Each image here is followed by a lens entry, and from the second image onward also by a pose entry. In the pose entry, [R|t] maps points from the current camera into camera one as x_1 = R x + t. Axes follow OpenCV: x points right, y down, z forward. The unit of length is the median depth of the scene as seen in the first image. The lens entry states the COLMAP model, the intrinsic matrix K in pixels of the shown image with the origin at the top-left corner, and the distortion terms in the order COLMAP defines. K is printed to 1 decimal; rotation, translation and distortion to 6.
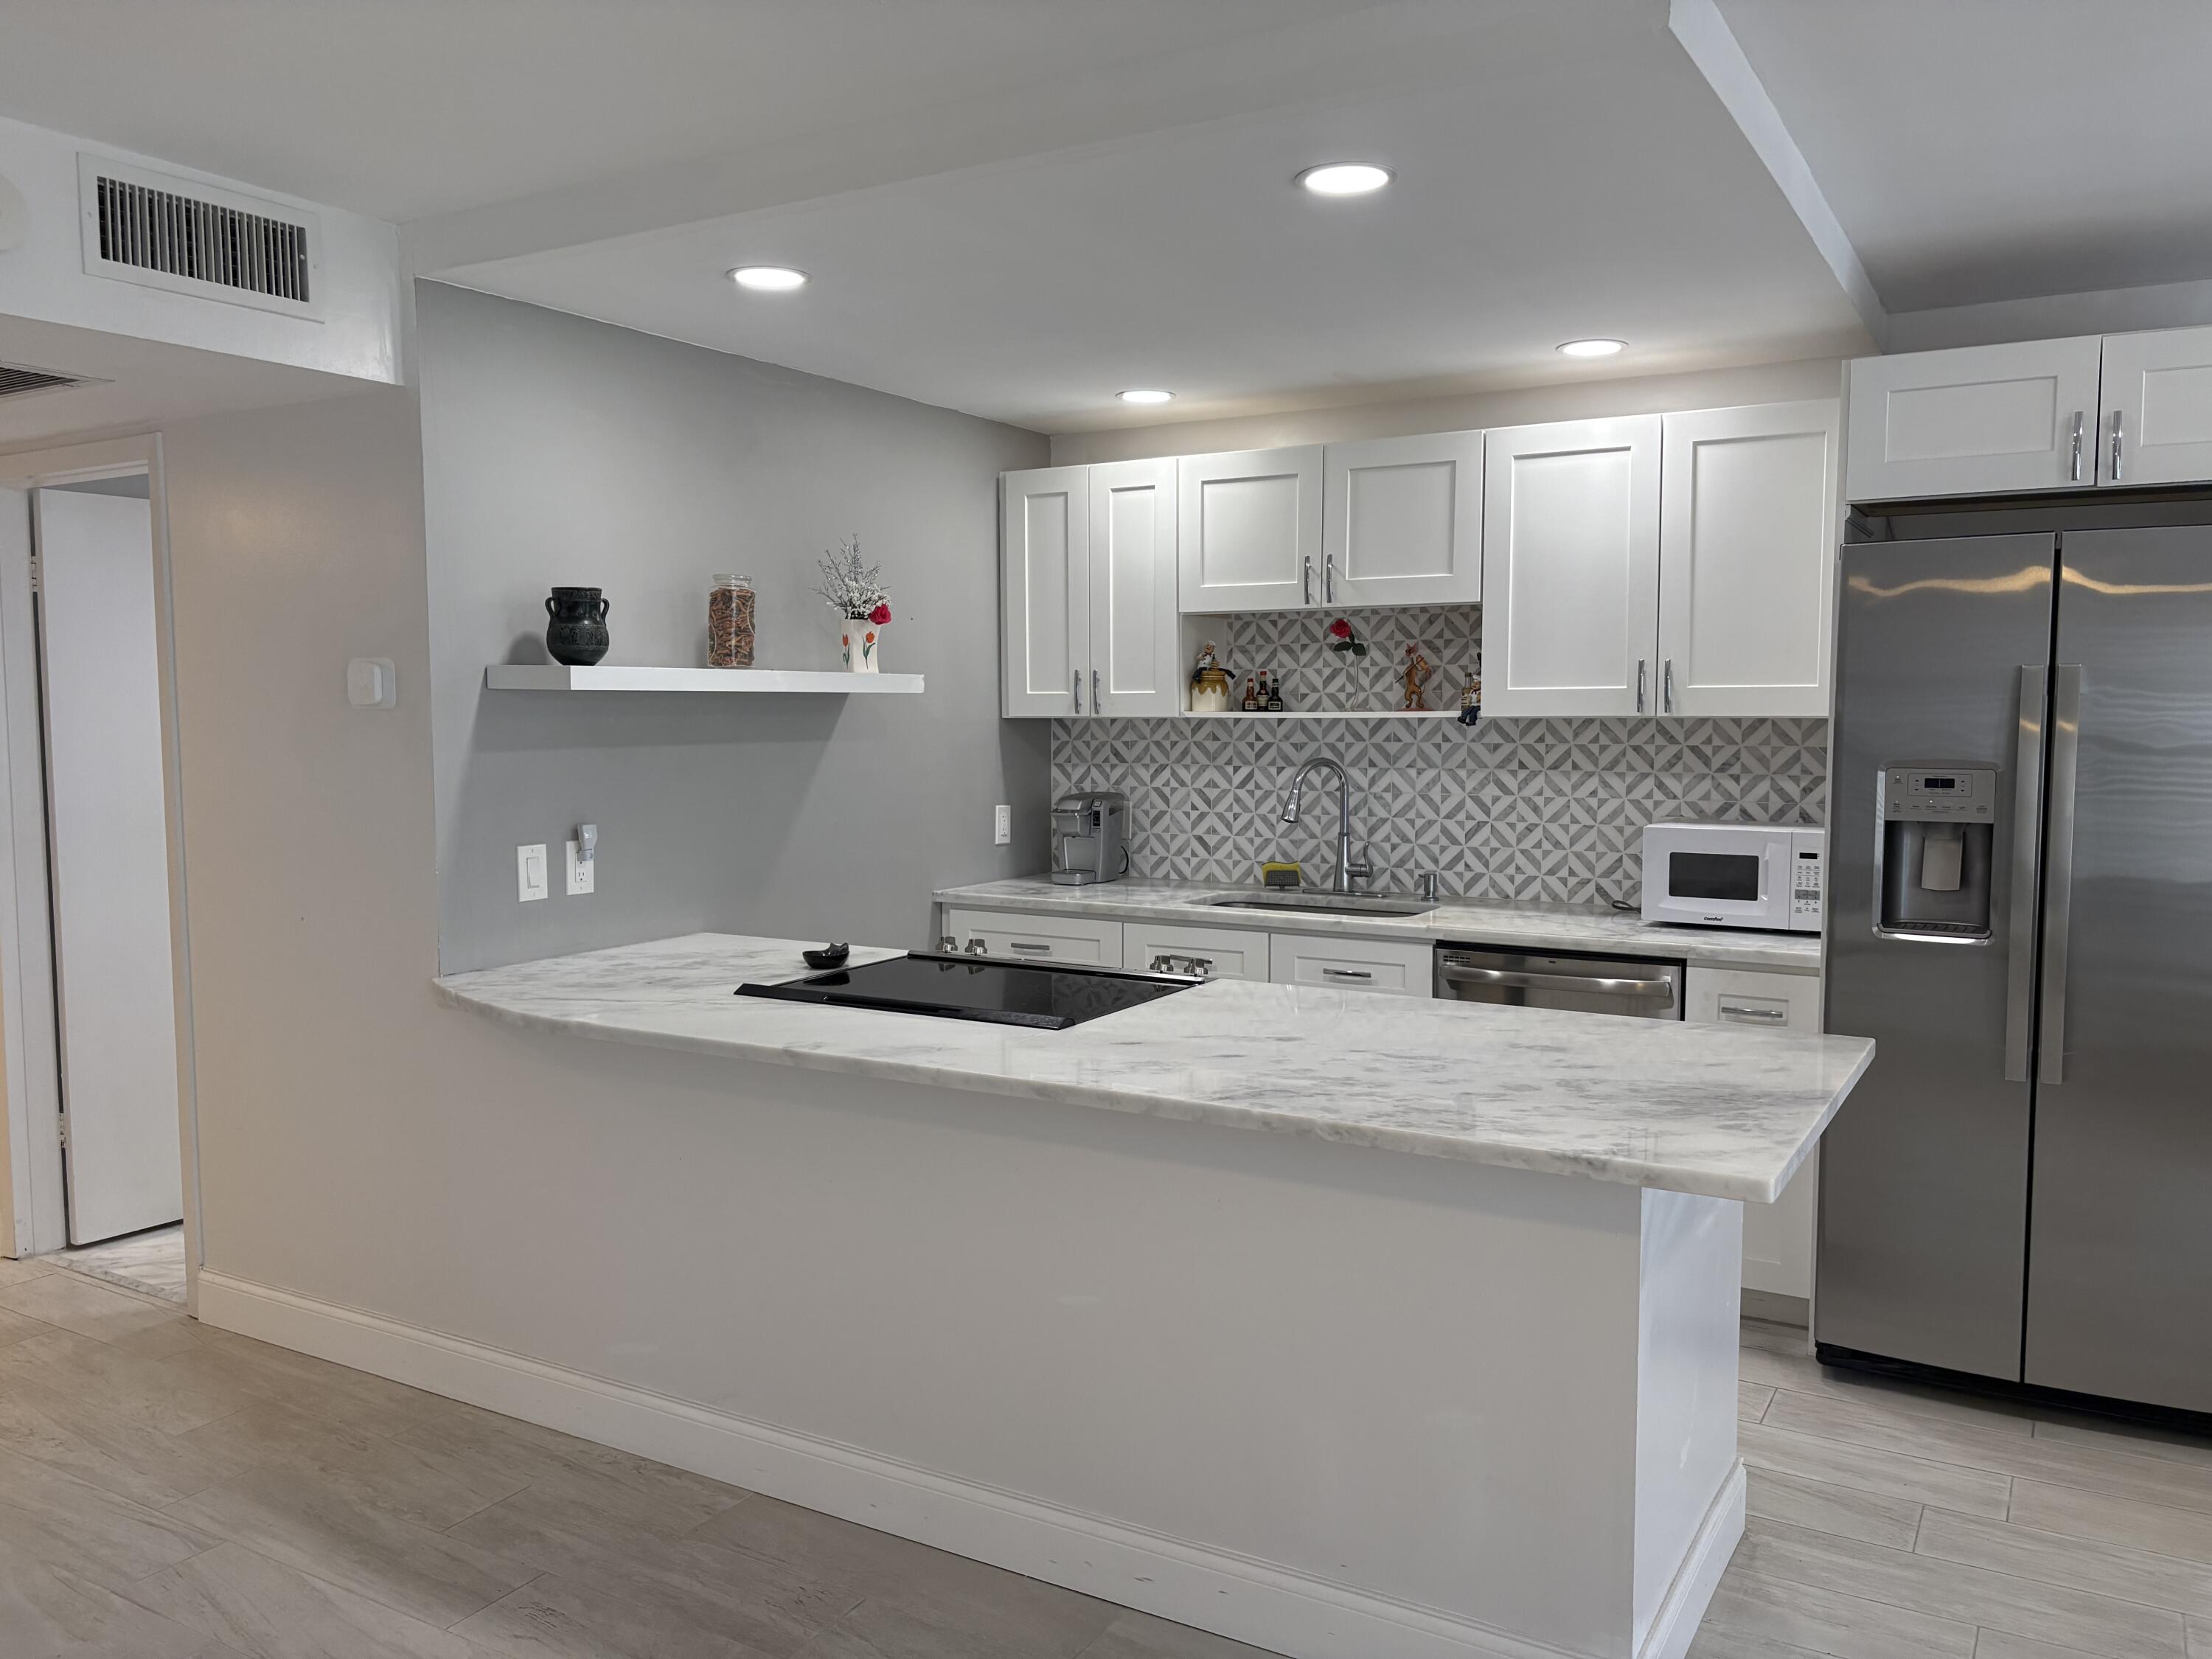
lens RADIAL K [[1673.5, 0, 1116.6], [0, 1673.5, 842.0], [0, 0, 1]] dist [0.052290, -0.060486]
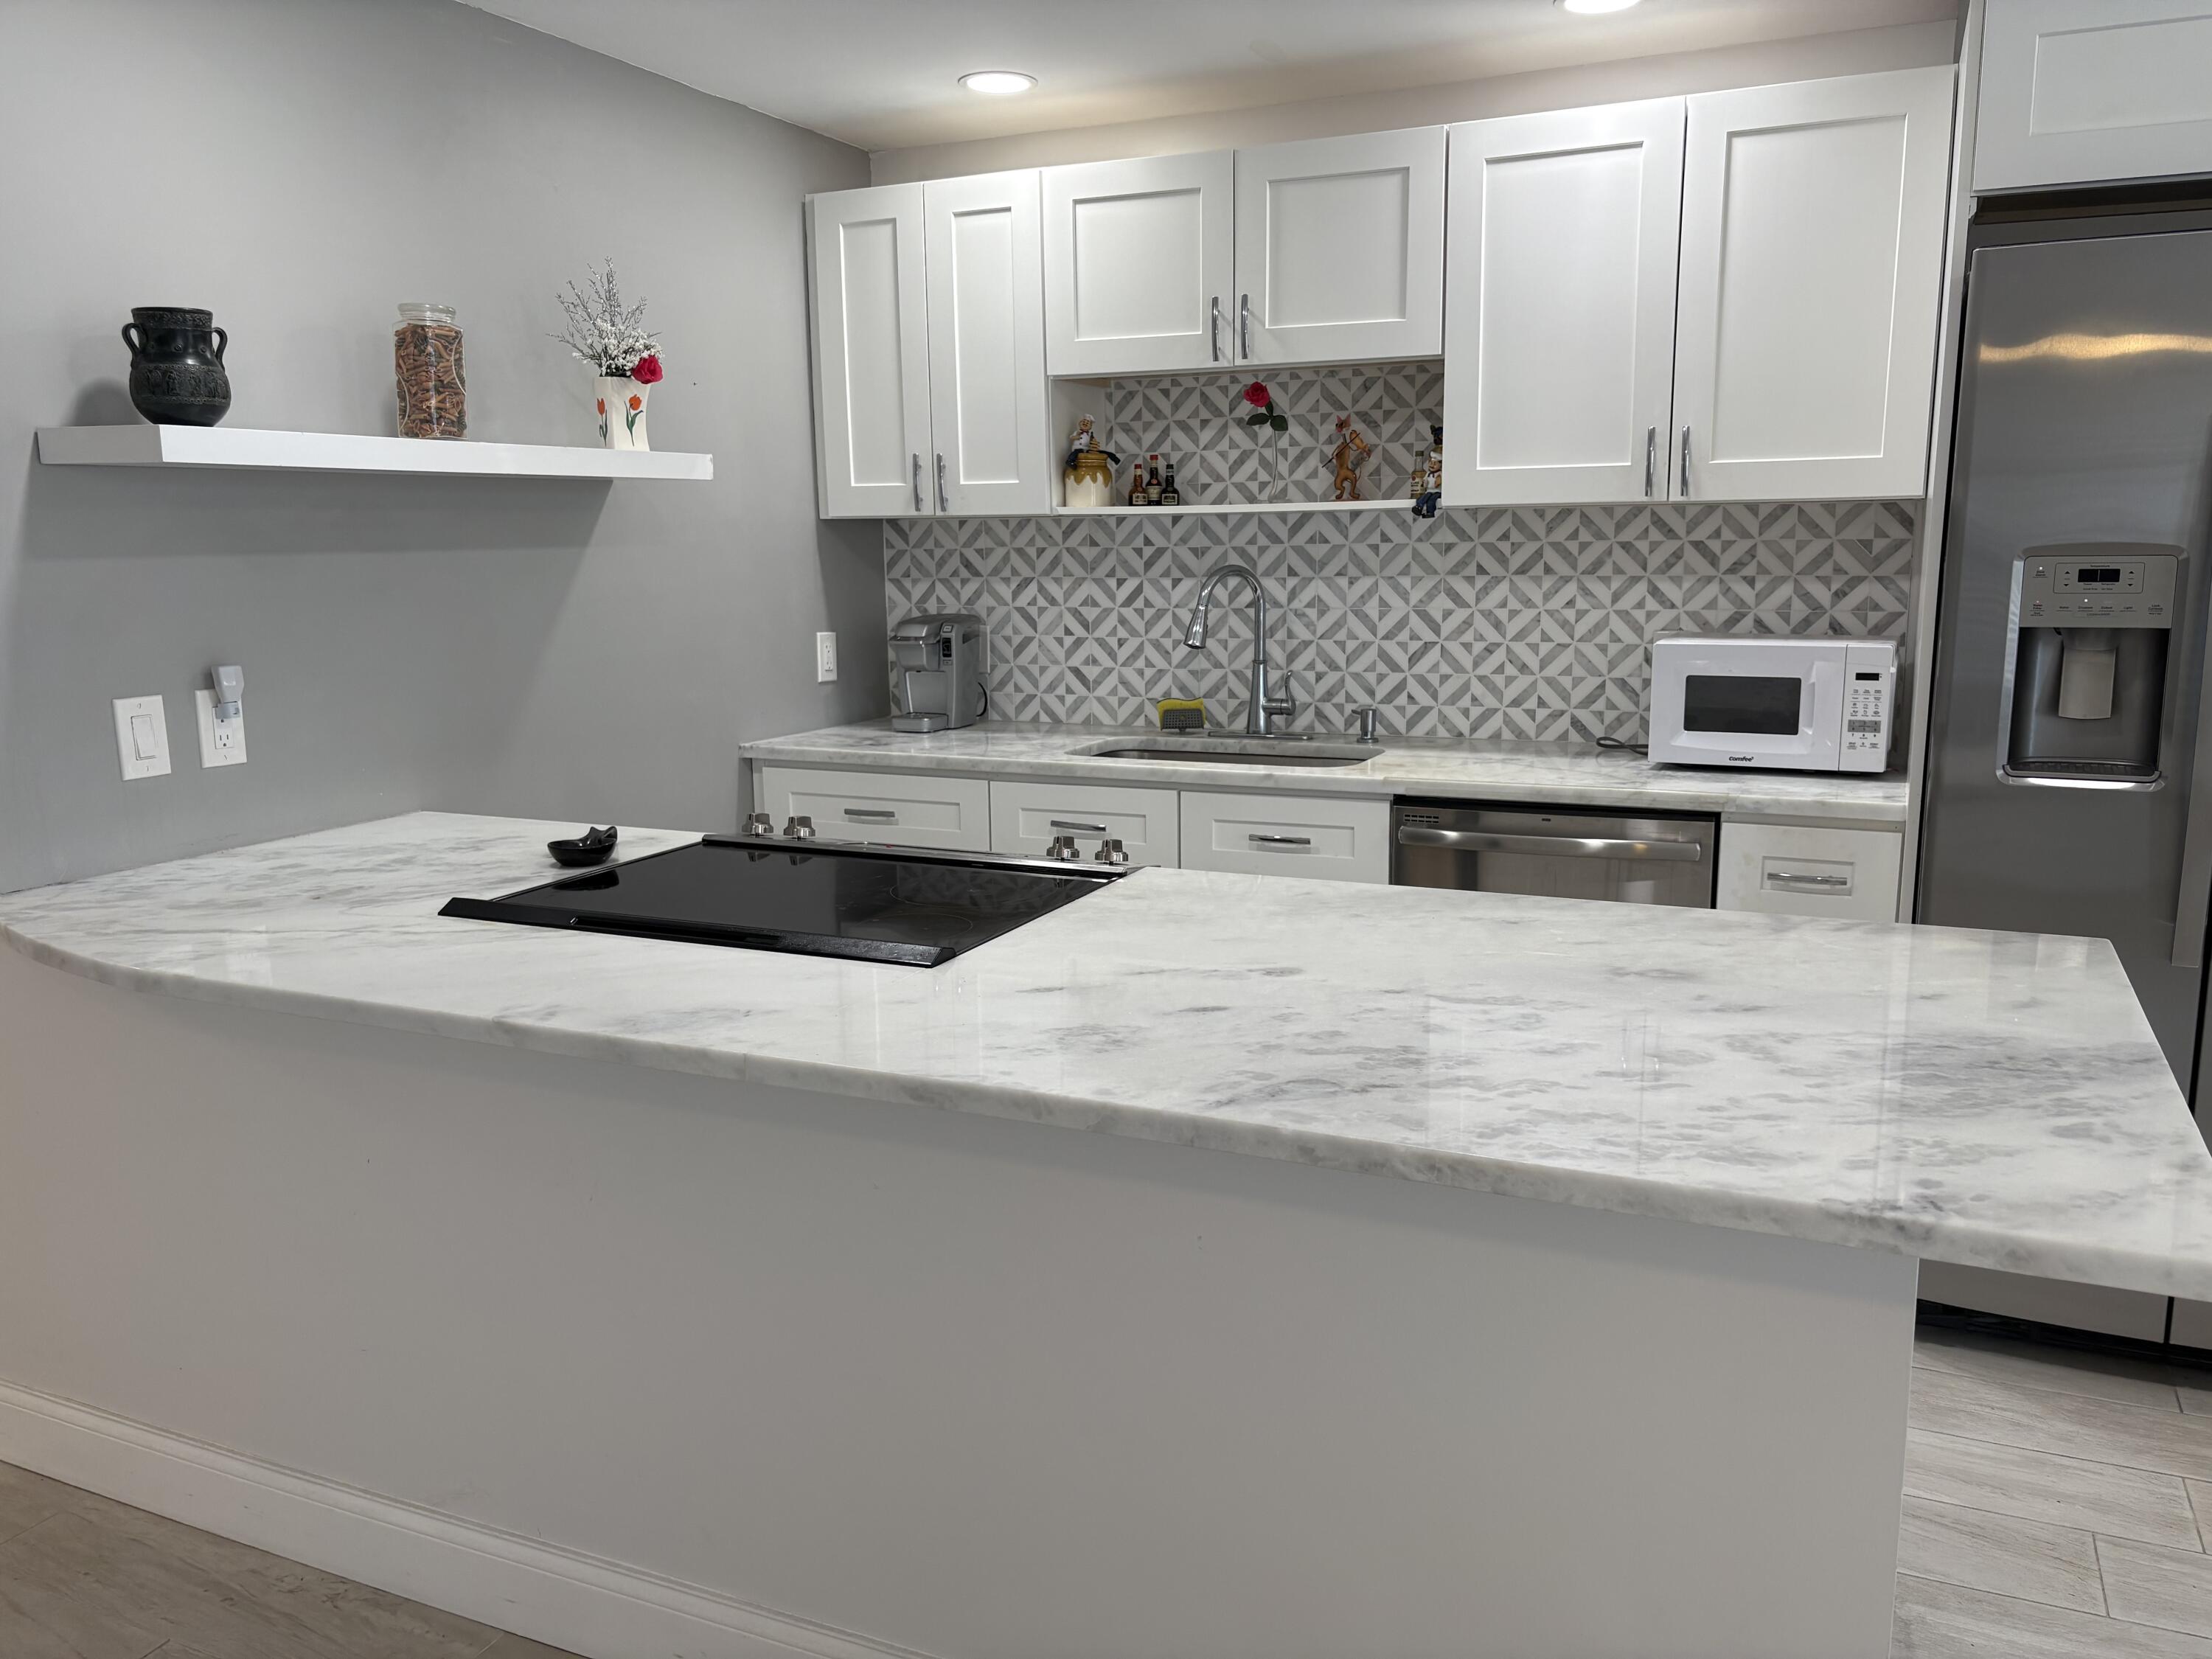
lens RADIAL K [[1673.5, 0, 1117.9], [0, 1673.5, 846.9], [0, 0, 1]] dist [0.052290, -0.060486]
pose [[0.994229, -0.030144, 0.102956, -0.020809], [0.019314, 0.994326, 0.104605, -0.001835], [-0.105525, -0.102013, 0.989170, 0.253943]]
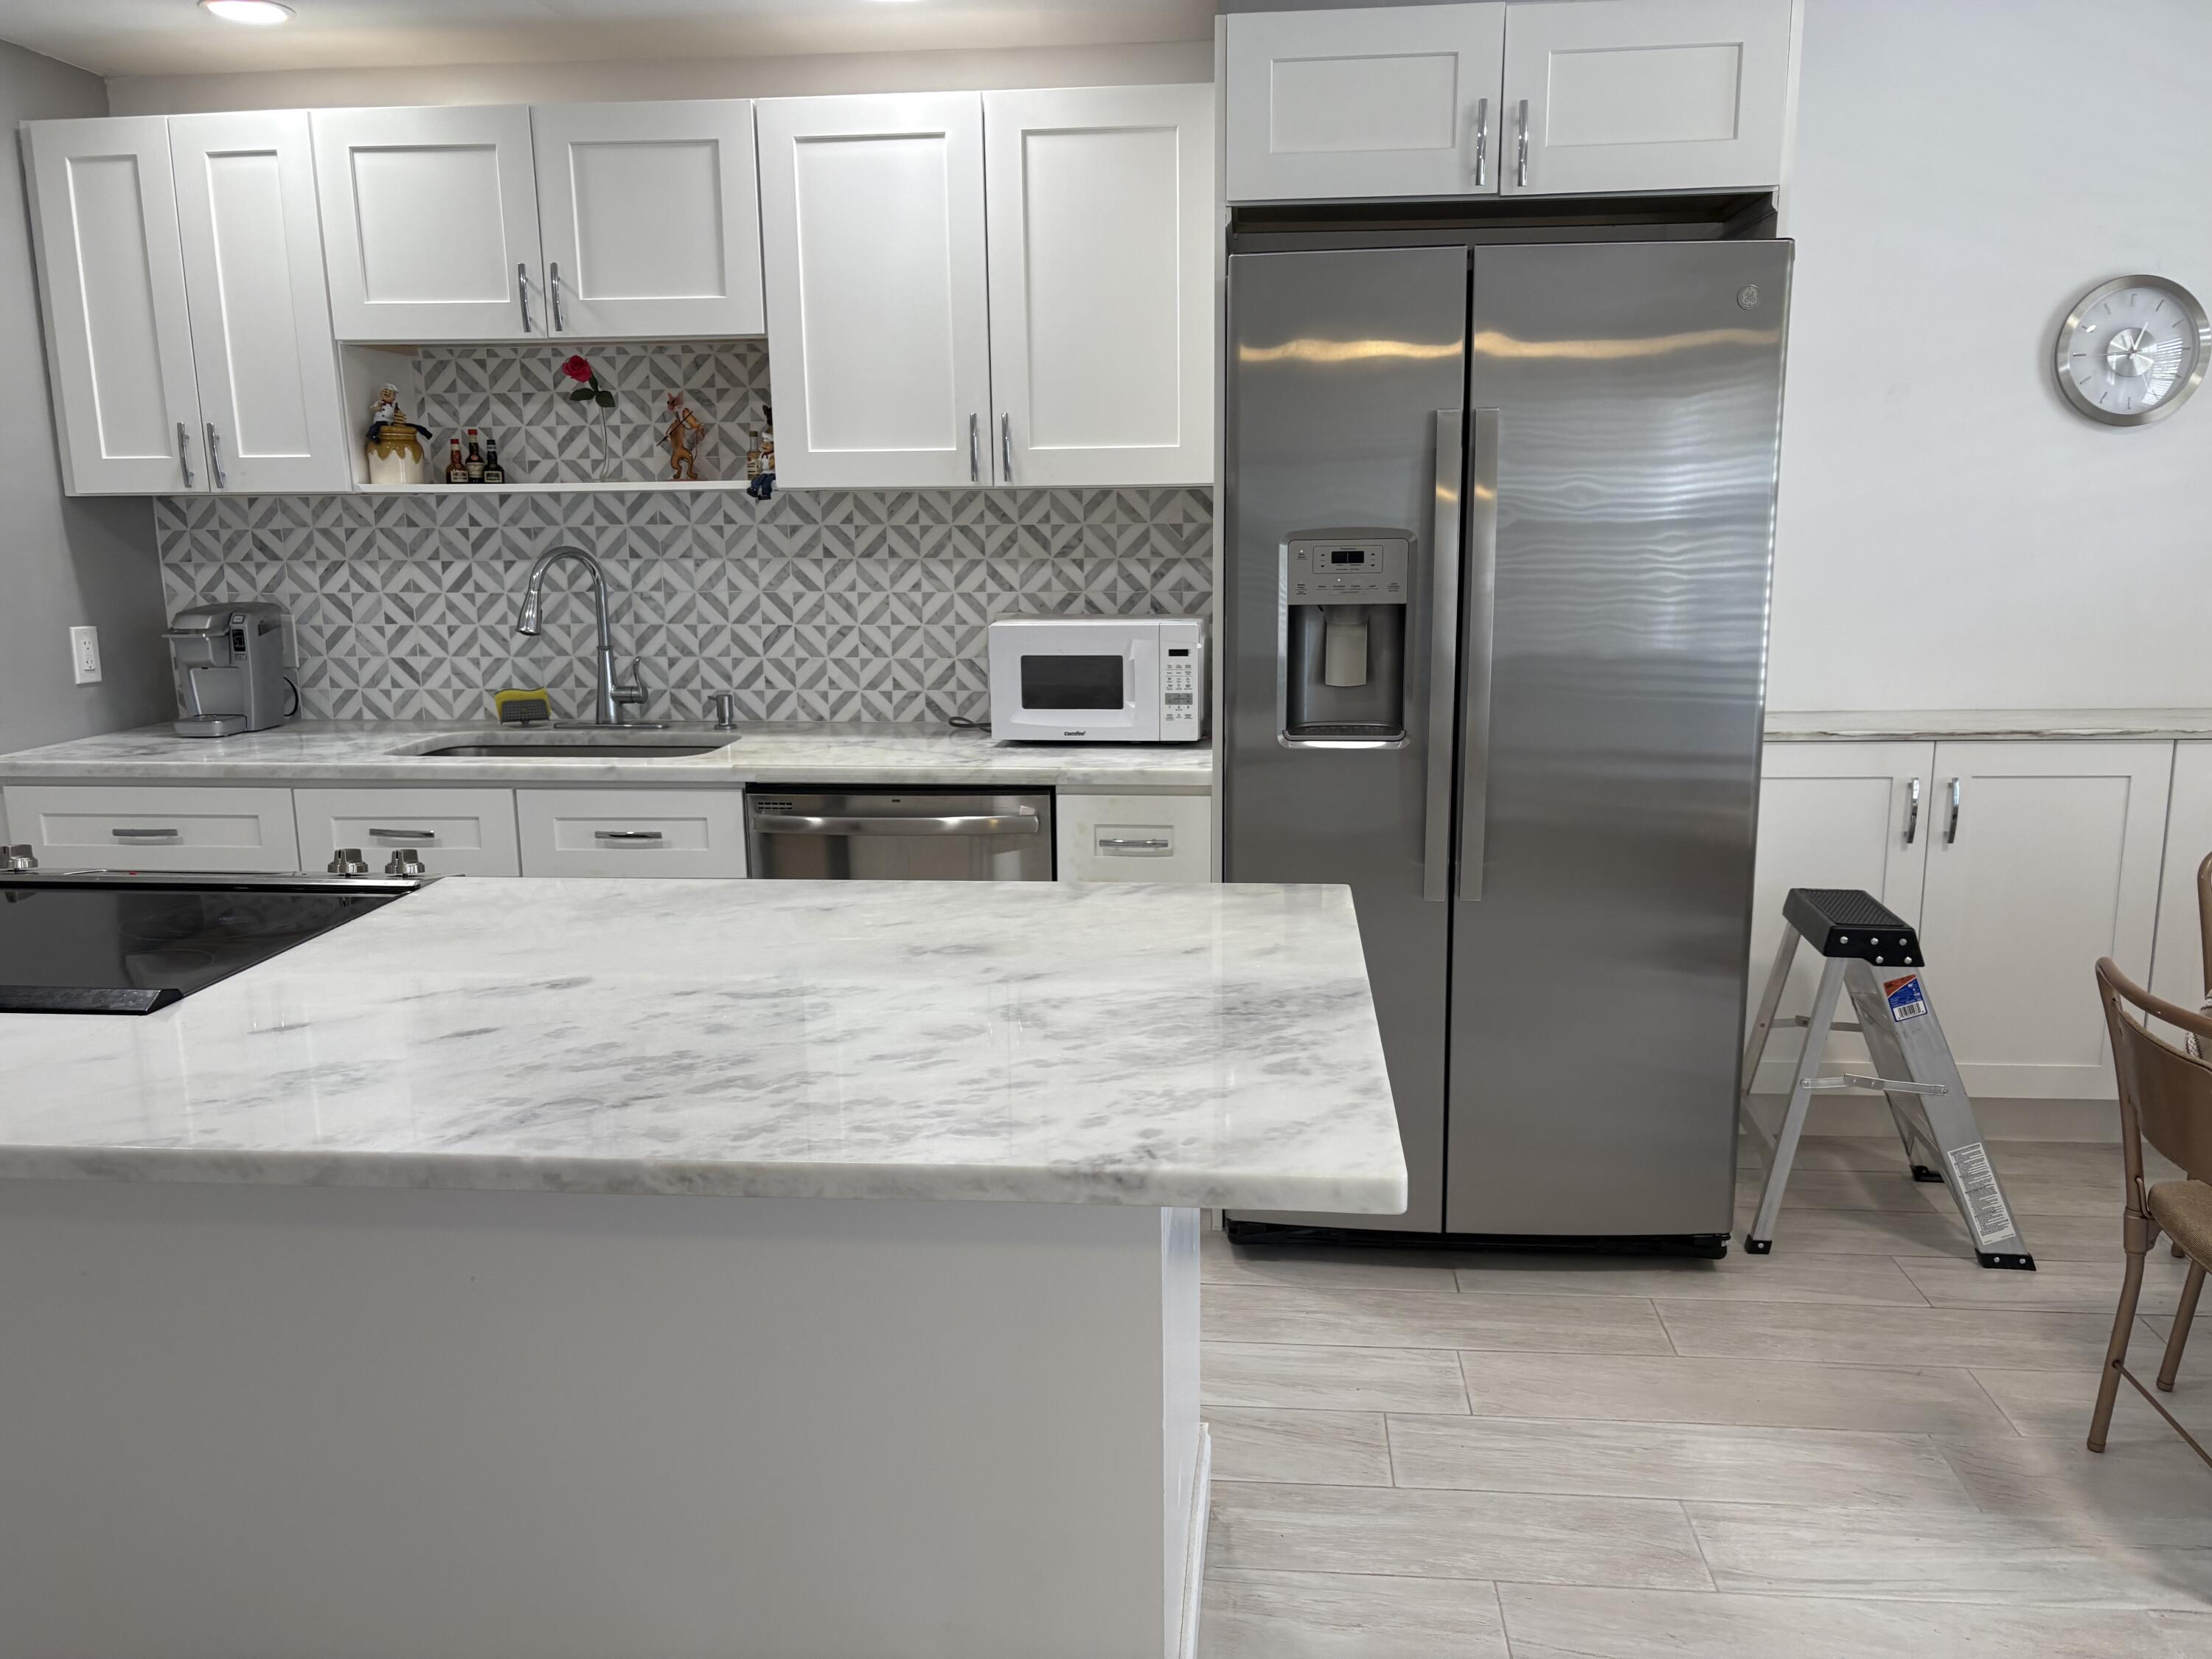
lens RADIAL K [[1673.5, 0, 1109.2], [0, 1673.5, 843.9], [0, 0, 1]] dist [0.052290, -0.060486]
pose [[0.904477, -0.091987, 0.416486, 0.019922], [0.043338, 0.991234, 0.124811, -0.002703], [-0.424316, -0.094839, 0.900534, 0.251179]]
